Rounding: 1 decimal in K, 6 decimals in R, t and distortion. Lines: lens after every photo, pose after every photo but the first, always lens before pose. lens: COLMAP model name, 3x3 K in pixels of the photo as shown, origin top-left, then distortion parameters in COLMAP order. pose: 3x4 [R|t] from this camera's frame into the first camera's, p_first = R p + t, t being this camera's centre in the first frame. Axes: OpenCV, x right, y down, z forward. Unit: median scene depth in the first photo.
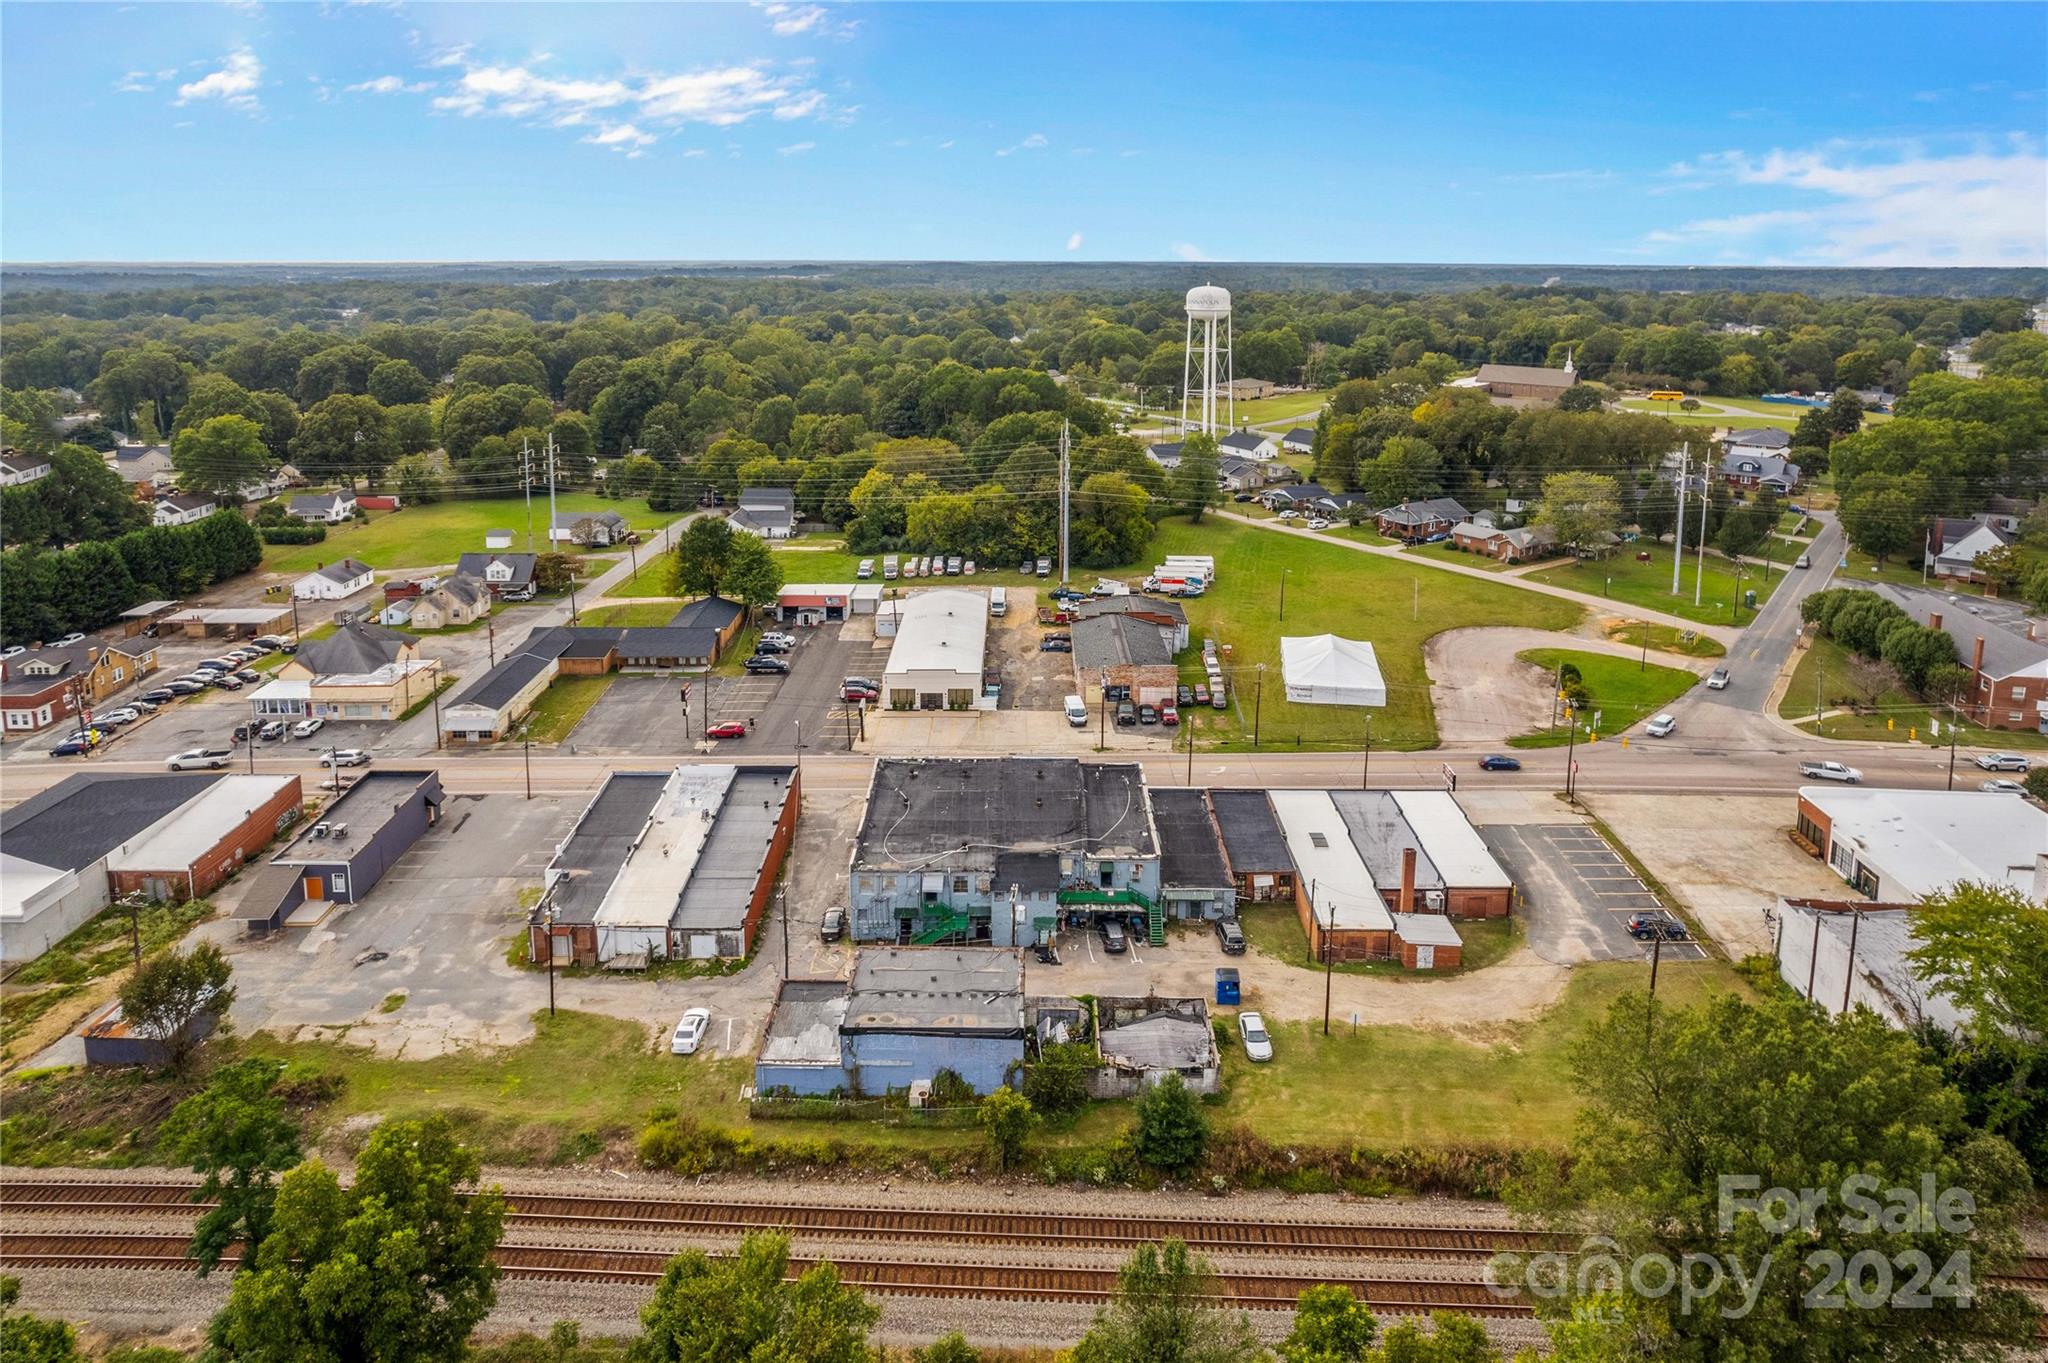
lens RADIAL K [[1293.7, 0, 1030.2], [0, 1293.7, 511.6], [0, 0, 1]] dist [-0.023892, 0.000591]
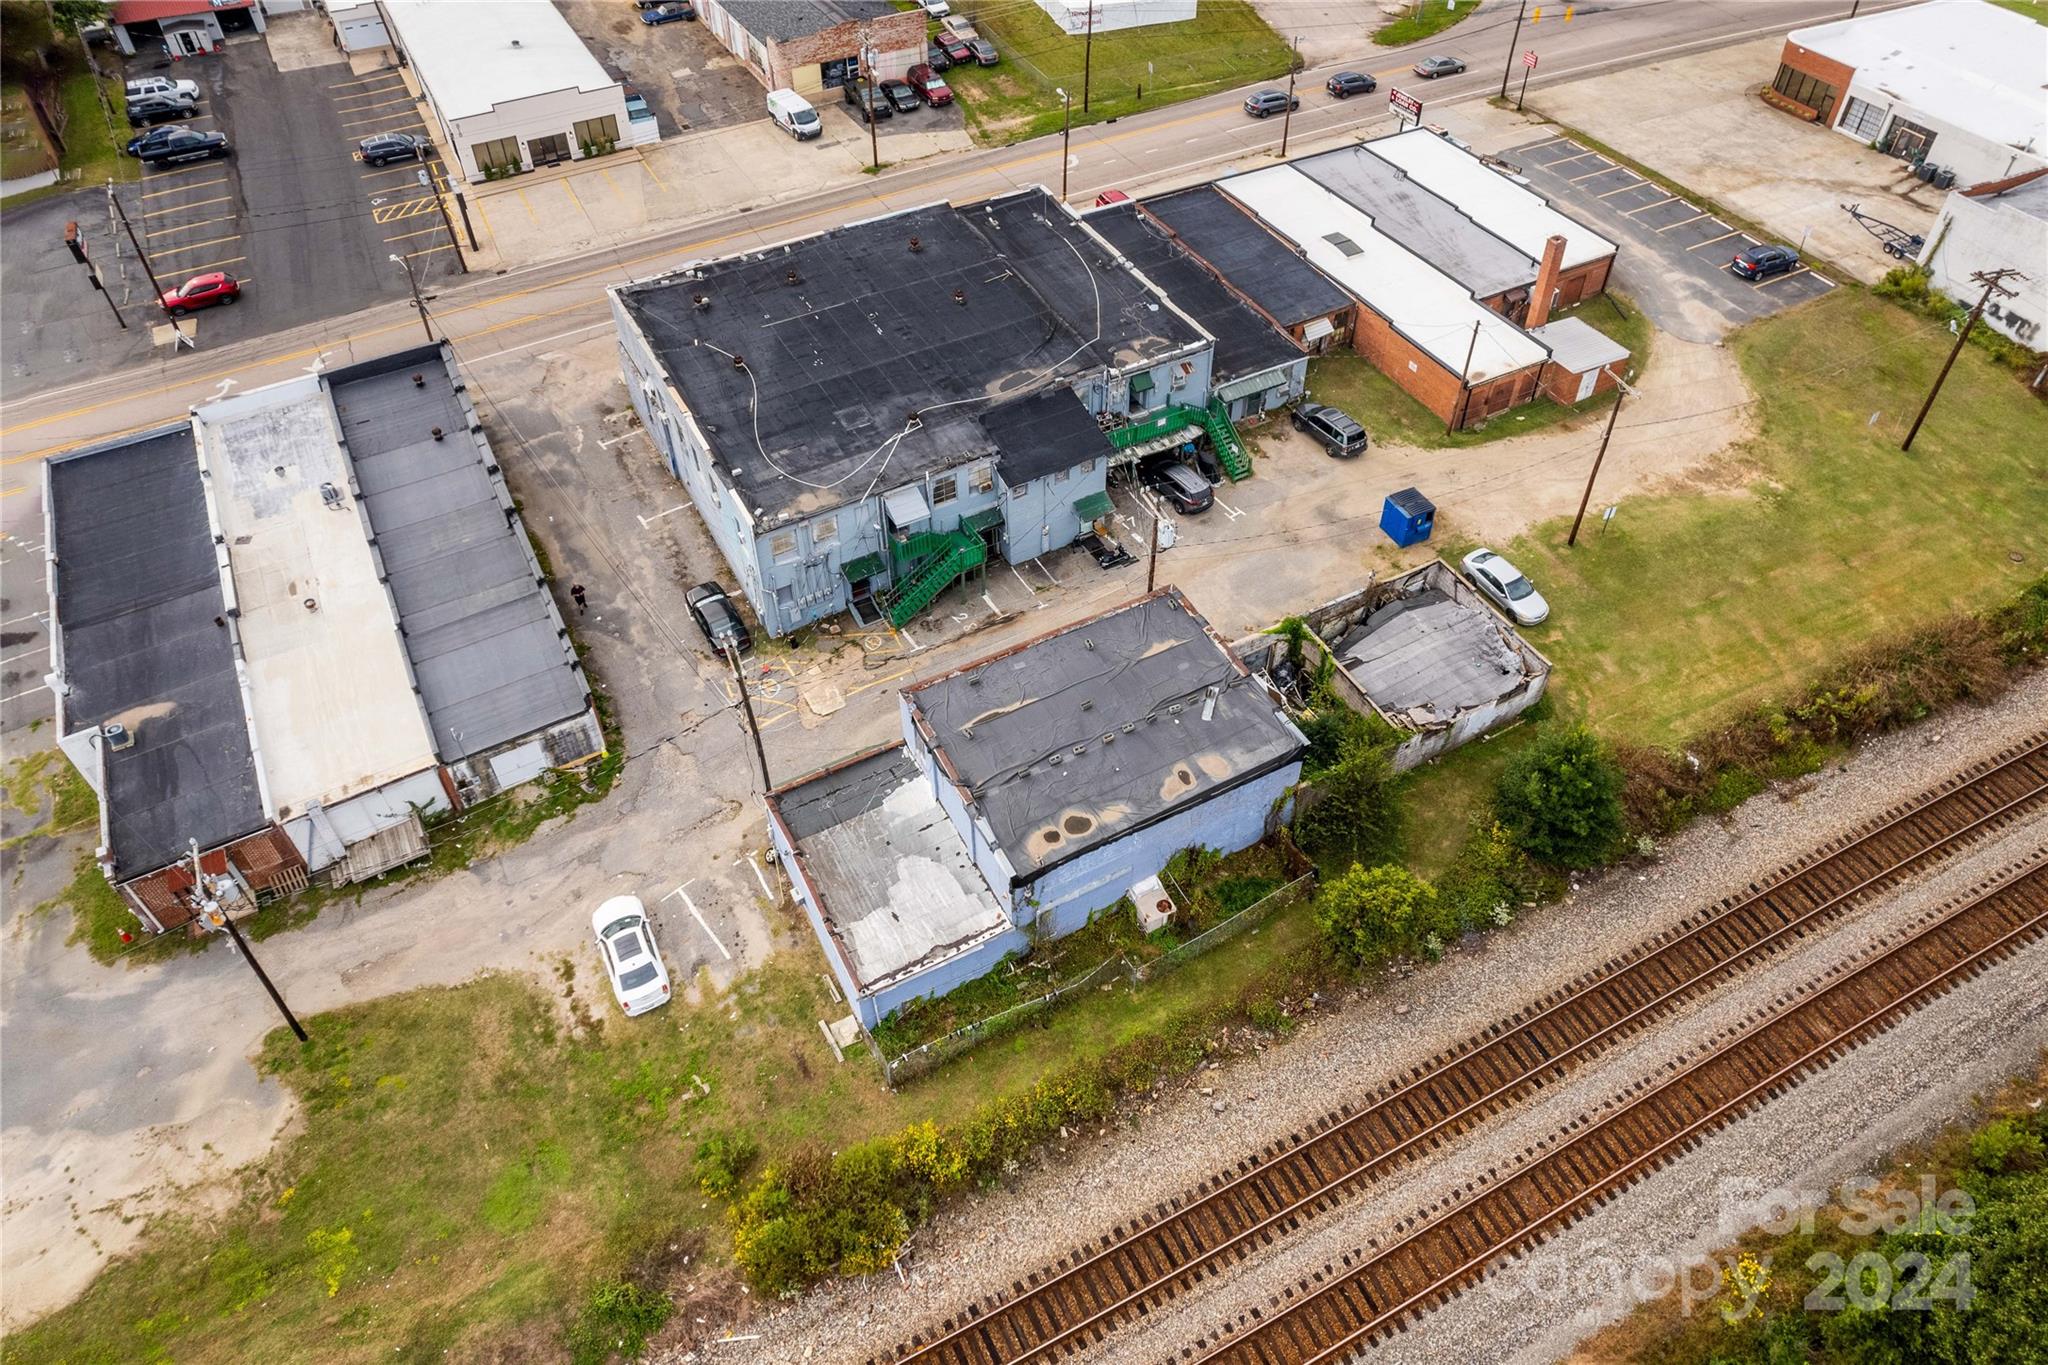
lens RADIAL K [[1333.4, 0, 1053.2], [0, 1333.4, 572.8], [0, 0, 1]] dist [-0.077174, 0.086541]
pose [[0.871367, -0.331343, 0.361845, -0.199123], [0.099111, 0.841178, 0.531599, 0.019682], [-0.480517, -0.427355, 0.765814, 0.459742]]
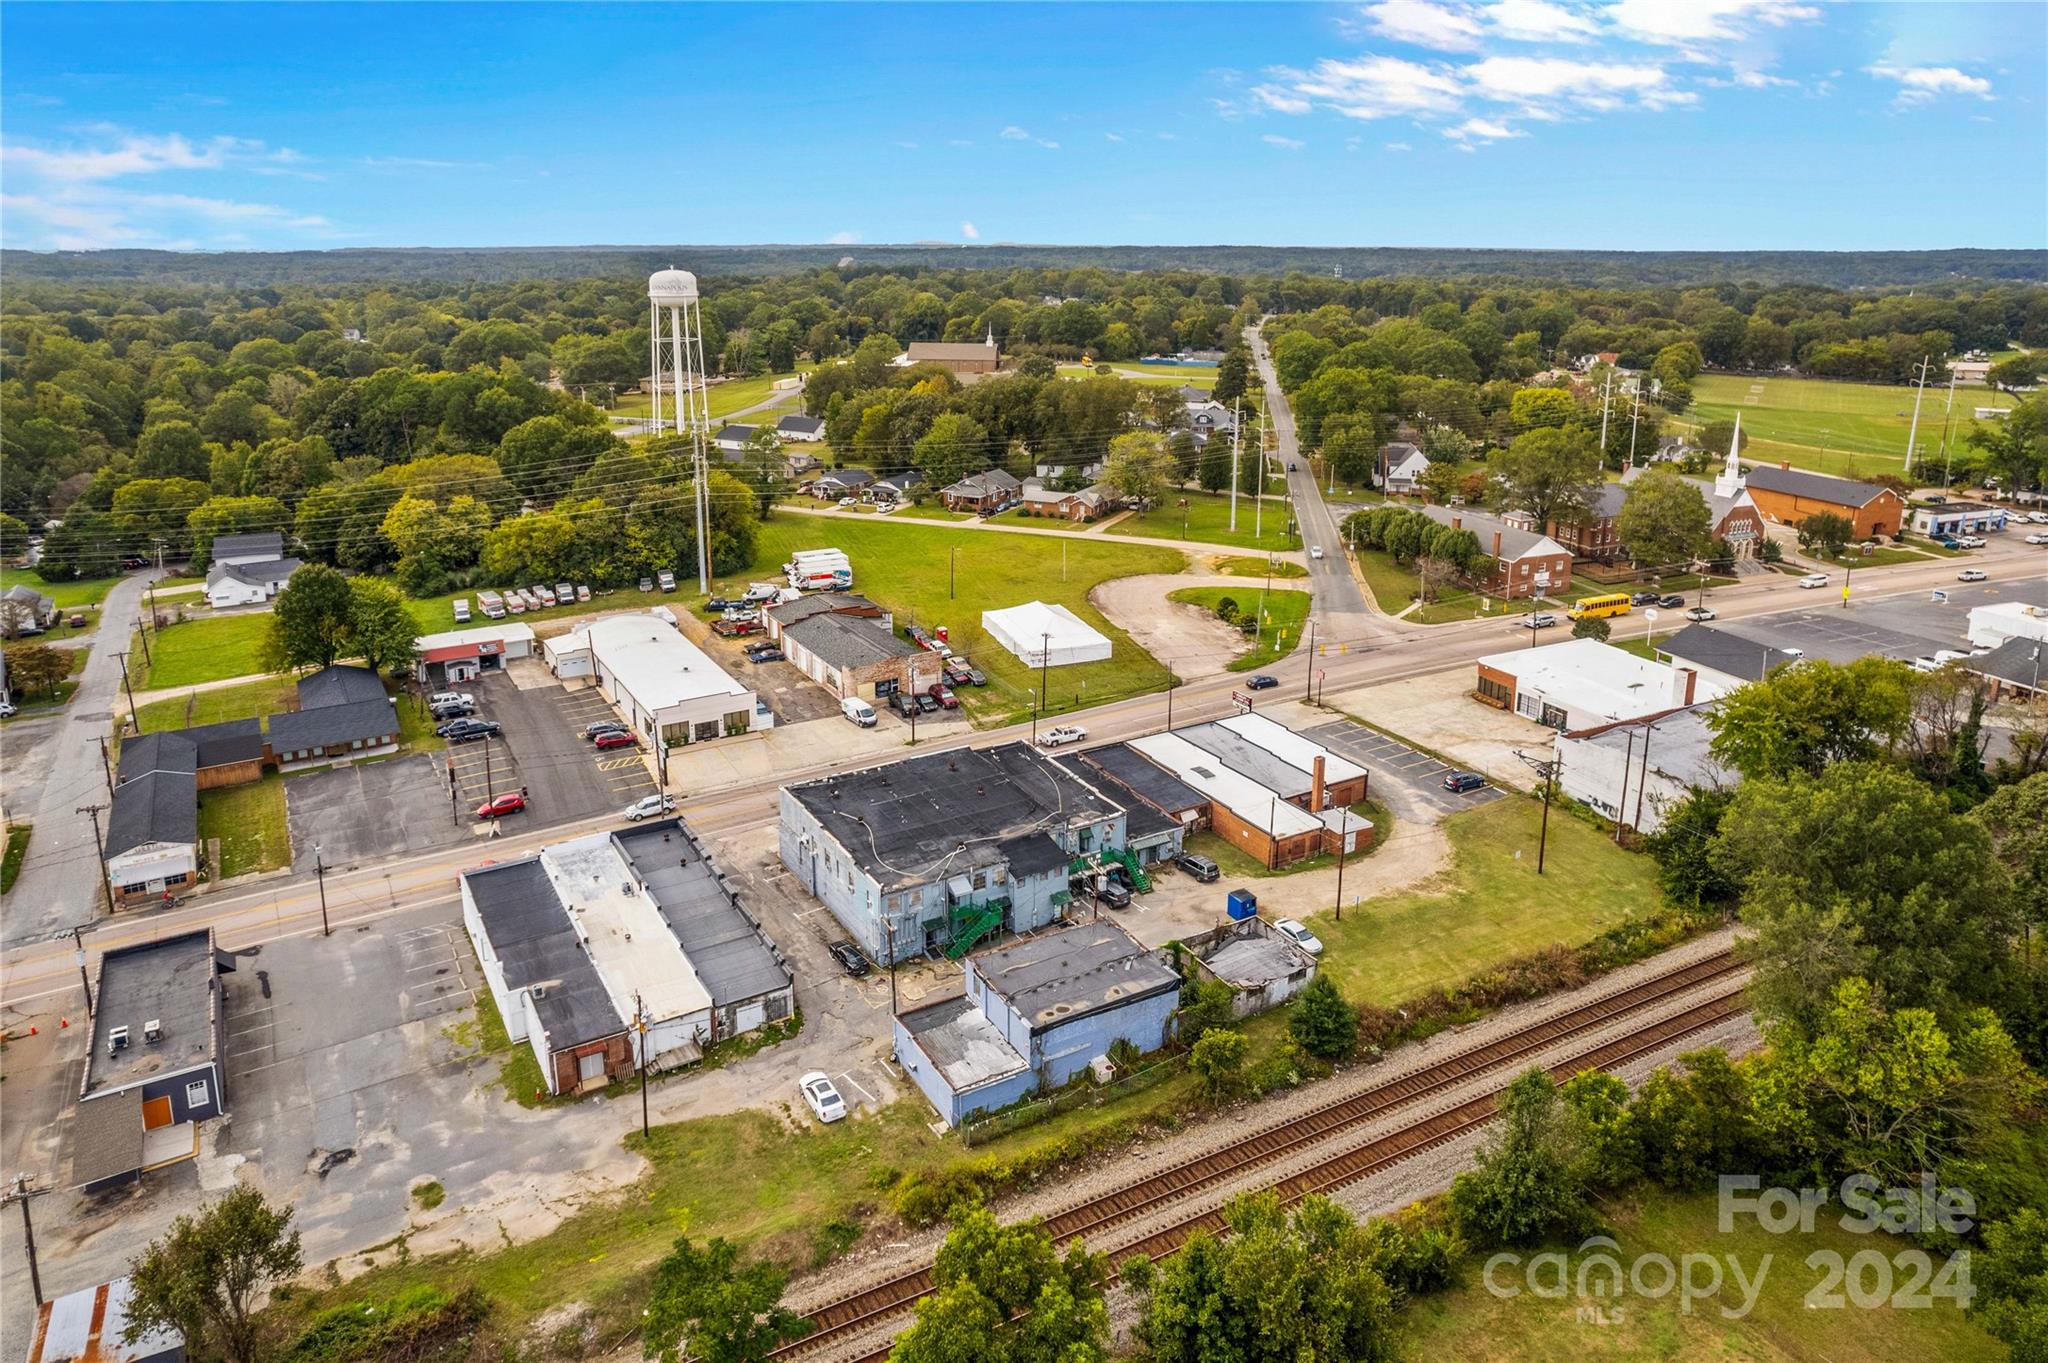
lens RADIAL K [[1330.3, 0, 1032.8], [0, 1330.3, 588.0], [0, 0, 1]] dist [-0.032301, 0.032680]
pose [[0.854171, -0.133684, 0.502514, -0.433876], [0.102172, 0.990698, 0.089885, -0.018780], [-0.509856, -0.025435, 0.859884, 0.094873]]
